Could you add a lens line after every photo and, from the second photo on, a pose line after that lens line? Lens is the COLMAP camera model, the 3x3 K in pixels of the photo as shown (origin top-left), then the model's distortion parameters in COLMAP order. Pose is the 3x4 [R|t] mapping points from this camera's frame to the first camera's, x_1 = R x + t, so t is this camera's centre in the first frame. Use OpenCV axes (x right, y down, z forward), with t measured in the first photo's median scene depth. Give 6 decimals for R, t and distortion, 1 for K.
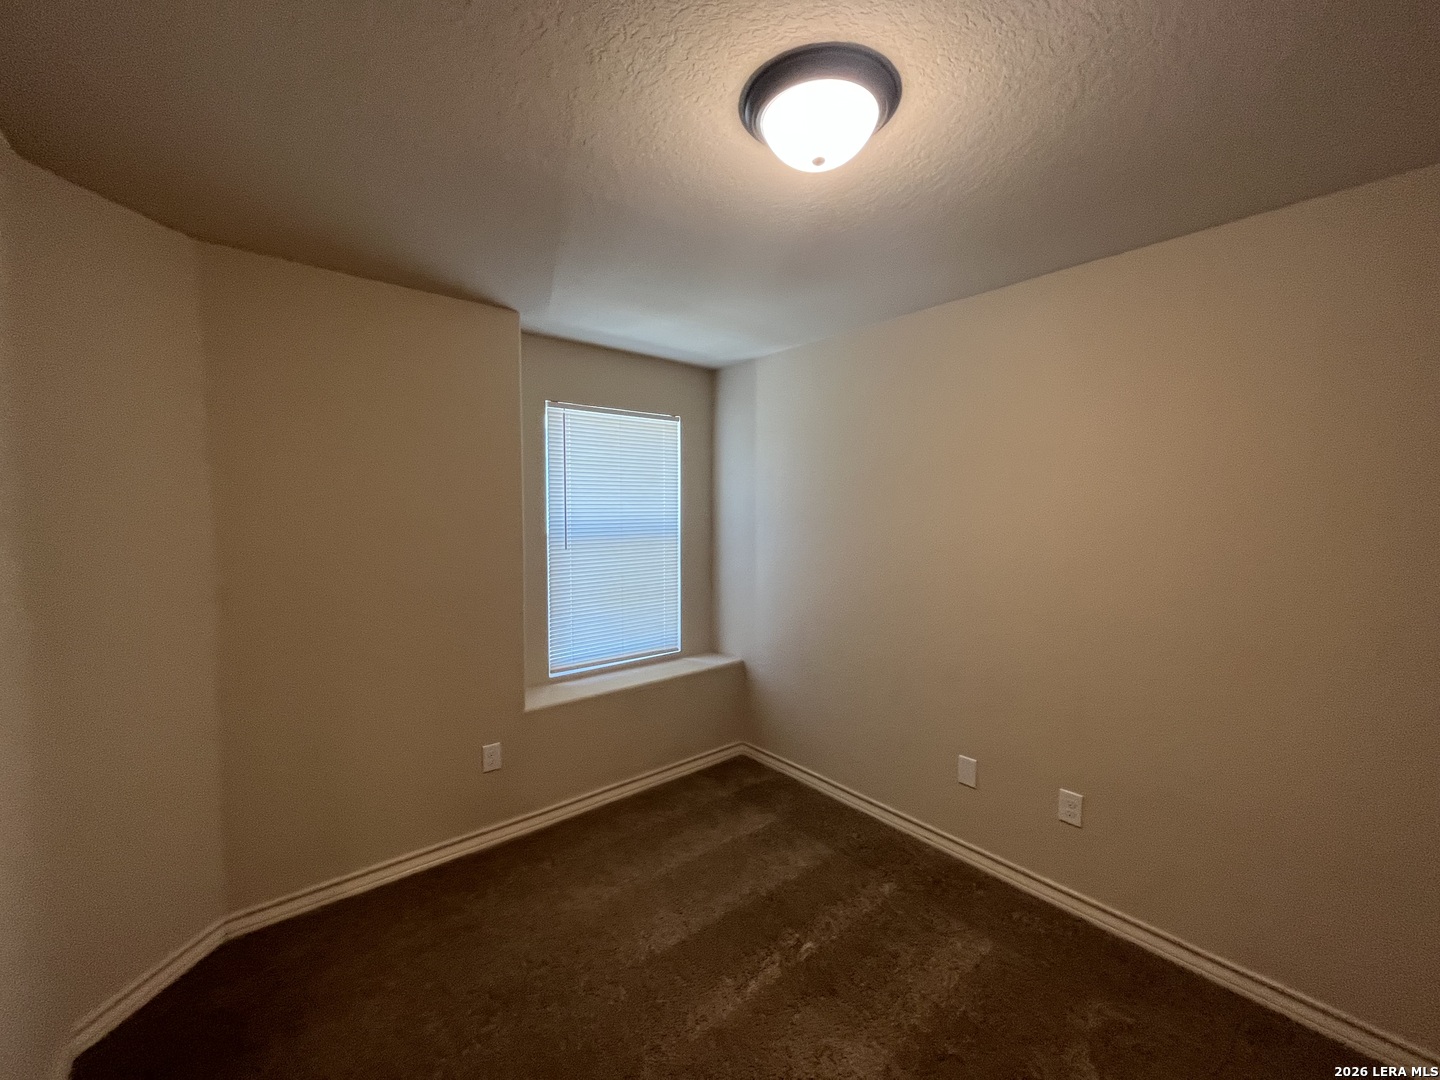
lens RADIAL K [[578.4, 0, 719.5], [0, 578.4, 539.6], [0, 0, 1]] dist [-0.002417, -0.000604]
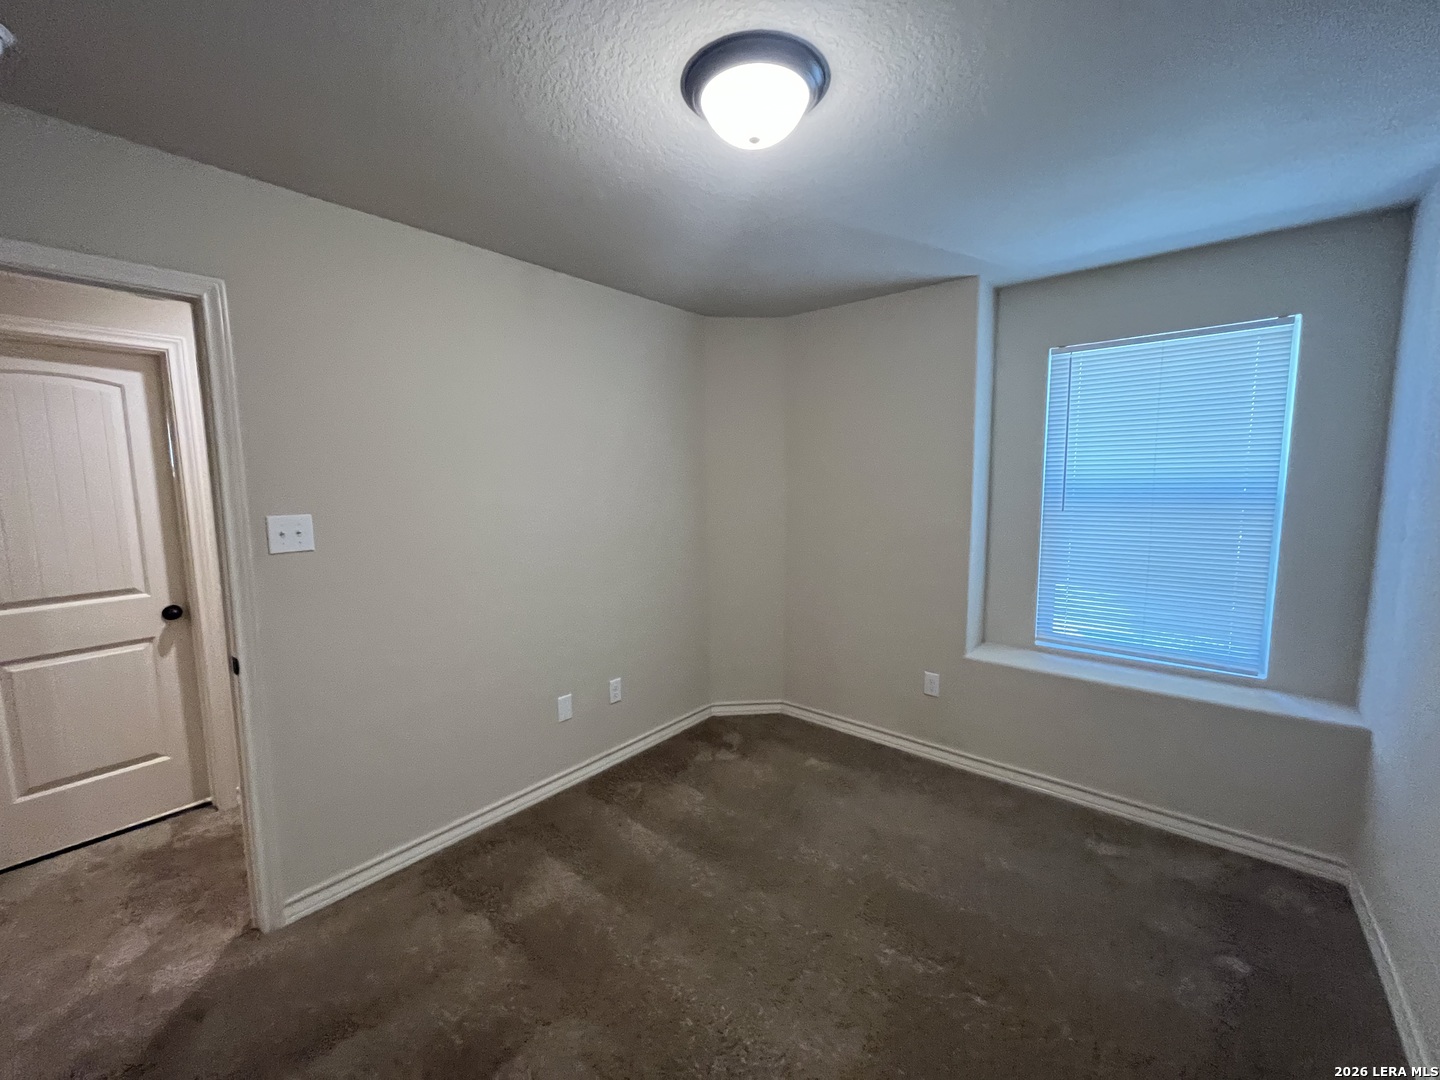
lens RADIAL K [[578.4, 0, 719.5], [0, 578.4, 539.6], [0, 0, 1]] dist [-0.002417, -0.000604]
pose [[0.168942, 0.106580, -0.979847, 0.611918], [-0.037866, 0.994104, 0.101602, -0.011802], [0.984898, 0.019938, 0.171982, 0.364007]]
